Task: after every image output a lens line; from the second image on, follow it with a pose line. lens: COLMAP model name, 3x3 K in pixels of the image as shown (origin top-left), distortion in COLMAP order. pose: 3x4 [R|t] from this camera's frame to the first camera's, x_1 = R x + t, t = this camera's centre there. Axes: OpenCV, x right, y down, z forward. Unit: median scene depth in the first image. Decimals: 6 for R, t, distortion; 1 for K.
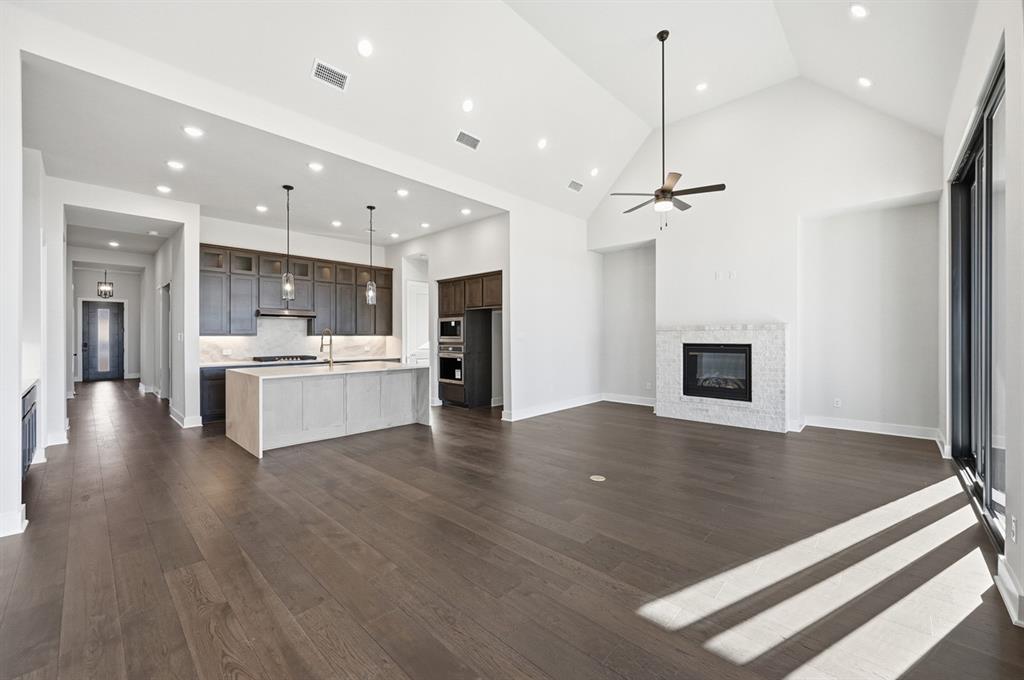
lens RADIAL K [[408.4, 0, 516.1], [0, 408.4, 335.8], [0, 0, 1]] dist [-0.000696, 0.000093]
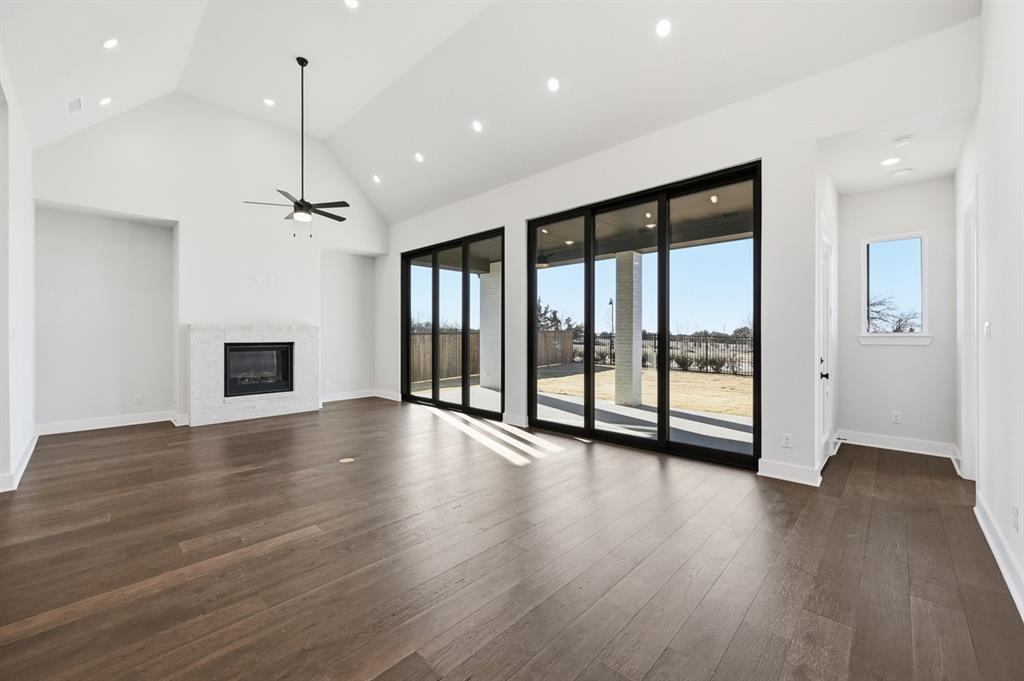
lens RADIAL K [[408.4, 0, 516.1], [0, 408.4, 336.3], [0, 0, 1]] dist [-0.000696, 0.000093]
pose [[0.007618, 0.000446, 0.999971, -0.567336], [0.004002, 0.999992, -0.000477, 0.005905], [-0.999963, 0.004005, 0.007616, 0.322525]]
